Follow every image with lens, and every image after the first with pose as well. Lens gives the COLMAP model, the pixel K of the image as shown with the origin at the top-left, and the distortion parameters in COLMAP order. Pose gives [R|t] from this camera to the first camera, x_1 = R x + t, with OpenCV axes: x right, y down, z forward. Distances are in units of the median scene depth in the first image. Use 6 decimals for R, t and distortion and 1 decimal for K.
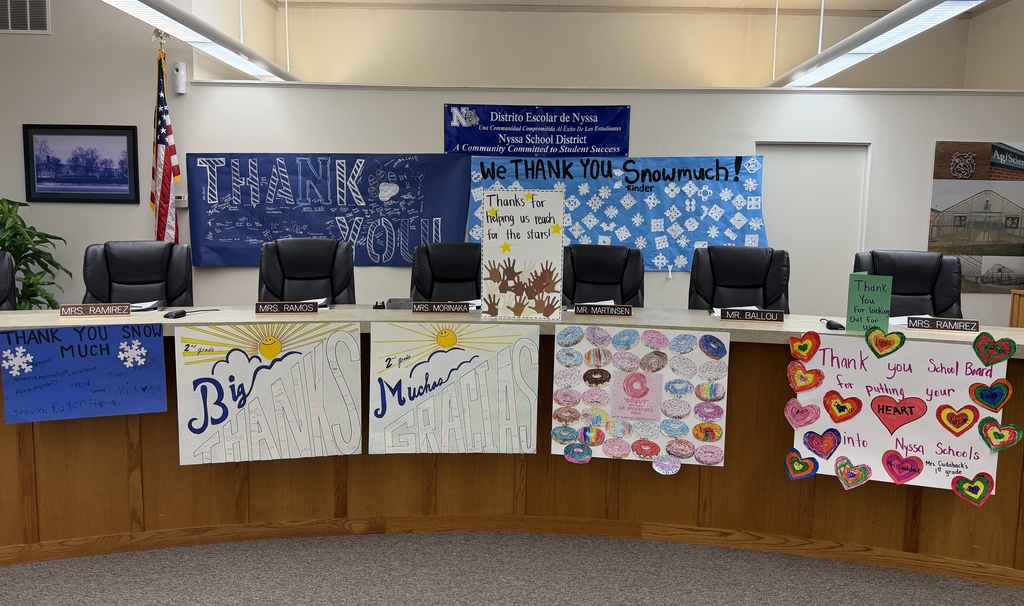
lens RADIAL K [[779.1, 0, 514.9], [0, 779.1, 299.5], [0, 0, 1]] dist [0.086122, 0.003611]
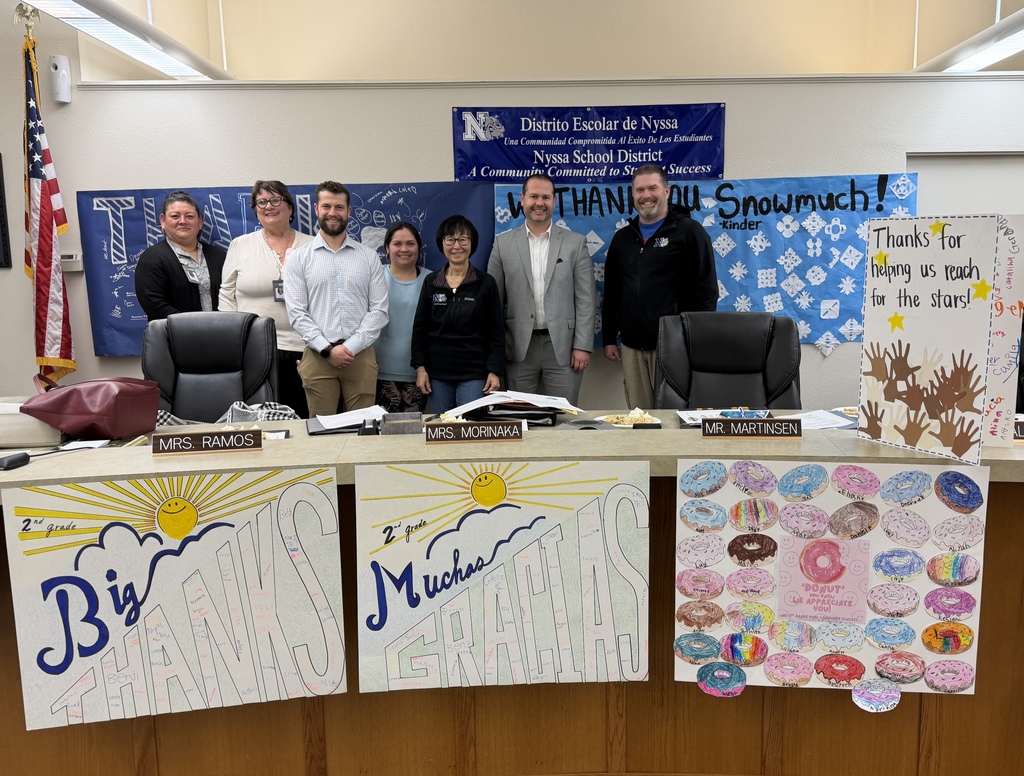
lens RADIAL K [[769.0, 0, 515.2], [0, 769.0, 385.5], [0, 0, 1]] dist [0.043153, -0.023373]
pose [[0.999389, -0.029627, 0.018558, -0.075837], [0.028811, 0.998667, 0.042824, -0.049200], [-0.019803, -0.042263, 0.998910, 0.436473]]
